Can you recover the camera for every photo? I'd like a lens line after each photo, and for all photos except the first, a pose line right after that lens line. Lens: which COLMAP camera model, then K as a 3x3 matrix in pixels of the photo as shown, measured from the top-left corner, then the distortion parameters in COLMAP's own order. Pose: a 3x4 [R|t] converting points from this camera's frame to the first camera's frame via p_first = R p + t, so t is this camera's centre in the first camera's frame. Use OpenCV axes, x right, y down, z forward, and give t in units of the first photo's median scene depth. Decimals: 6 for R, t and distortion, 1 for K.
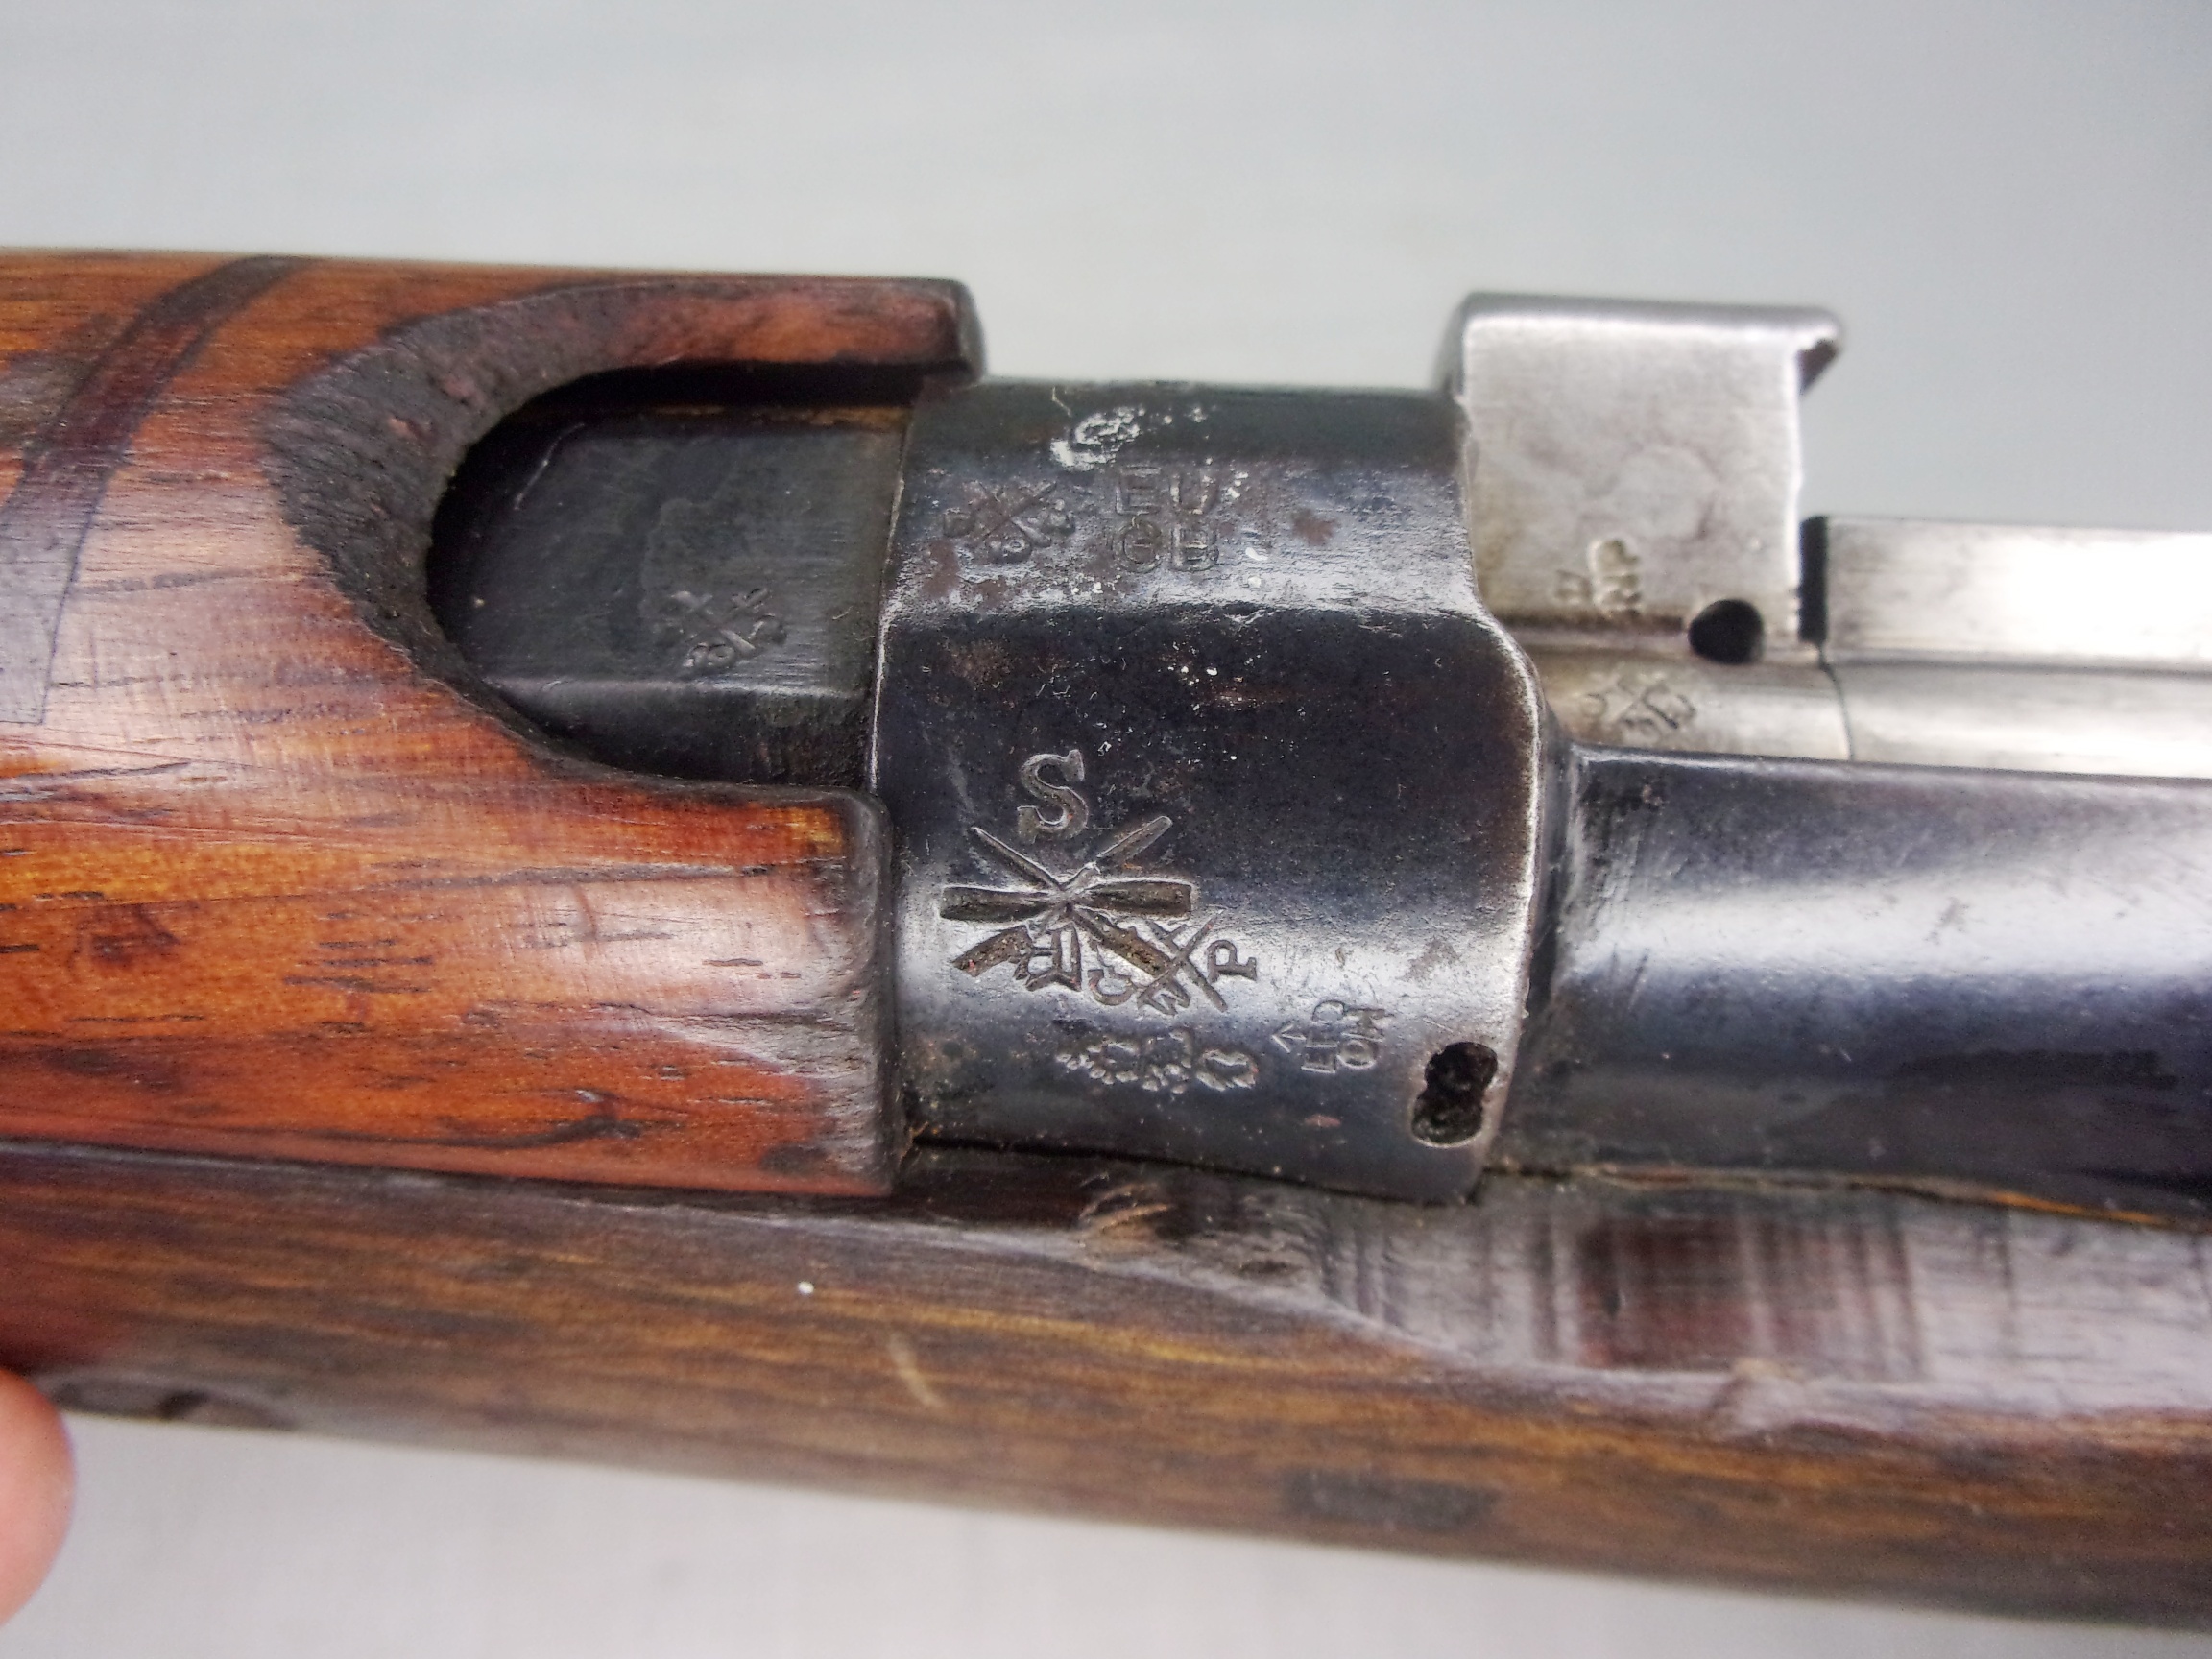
lens RADIAL K [[1802.1, 0, 1106.0], [0, 1802.1, 822.1], [0, 0, 1]] dist [0.014685, 0.006381]
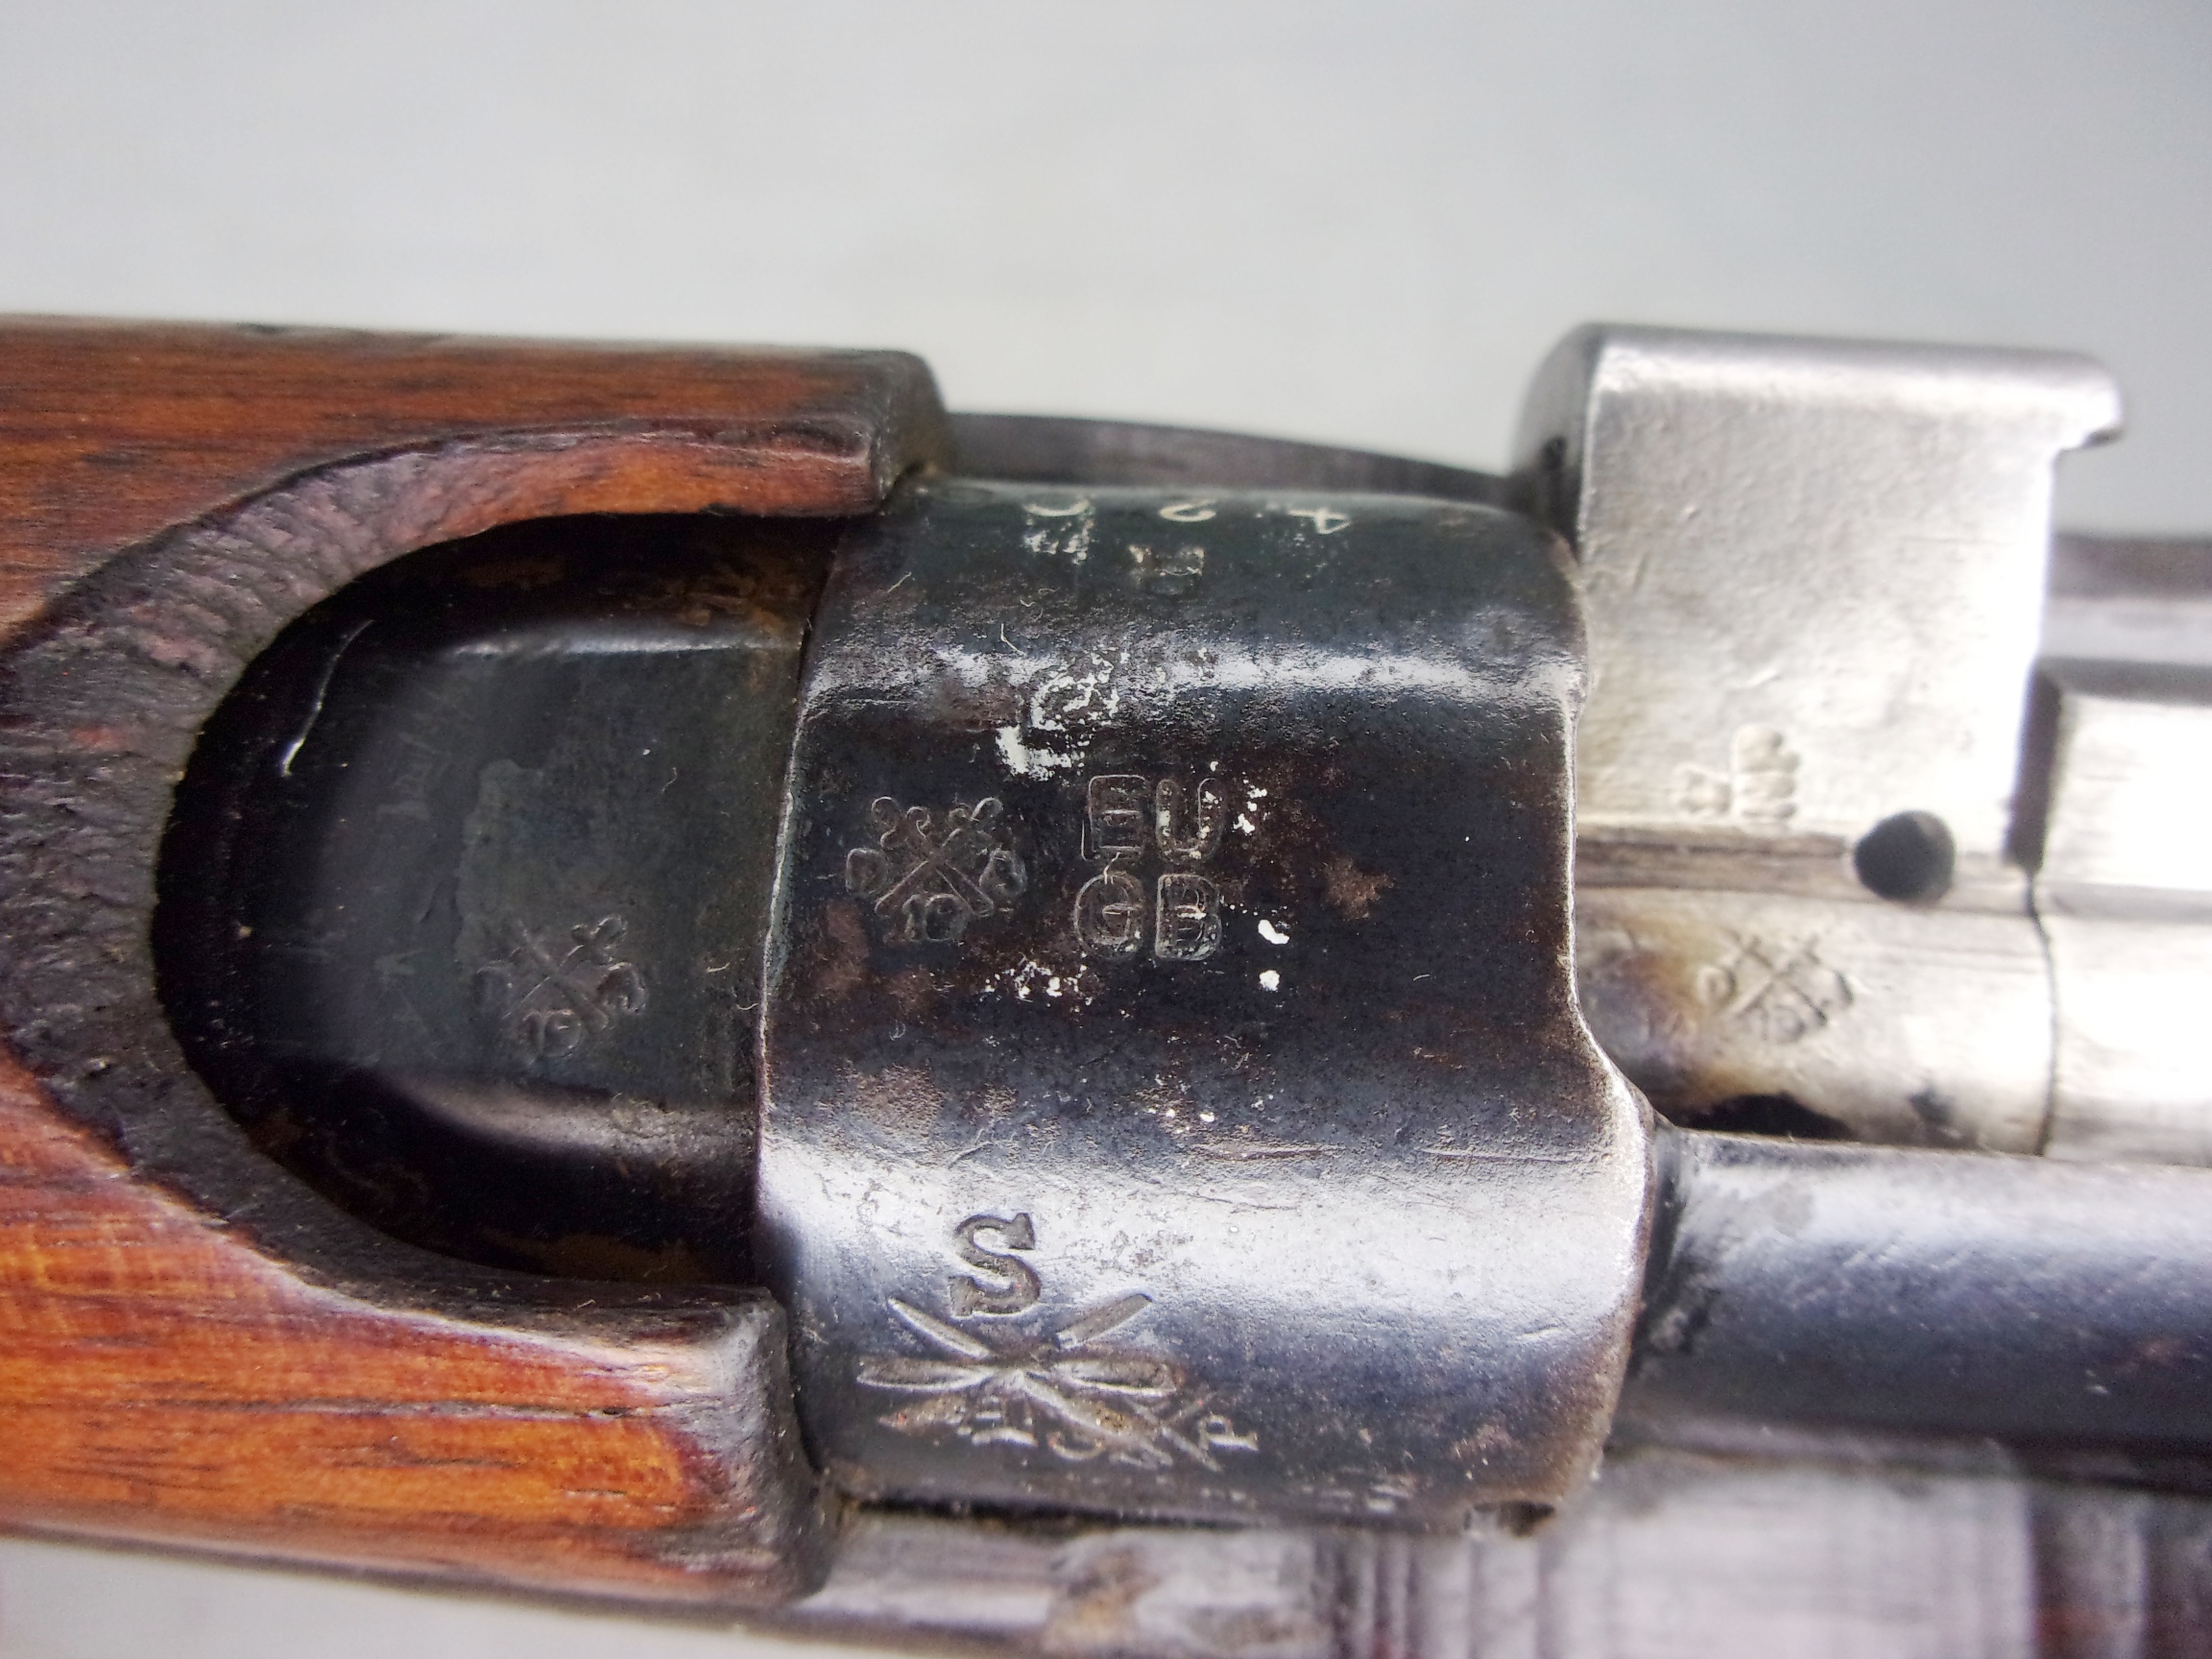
lens RADIAL K [[1802.1, 0, 1106.5], [0, 1802.1, 834.6], [0, 0, 1]] dist [0.014685, 0.006381]
pose [[0.999451, 0.009486, -0.031733, 0.034824], [0.000816, 0.950768, 0.309904, -0.372182], [0.033110, -0.309760, 0.950238, 0.287979]]
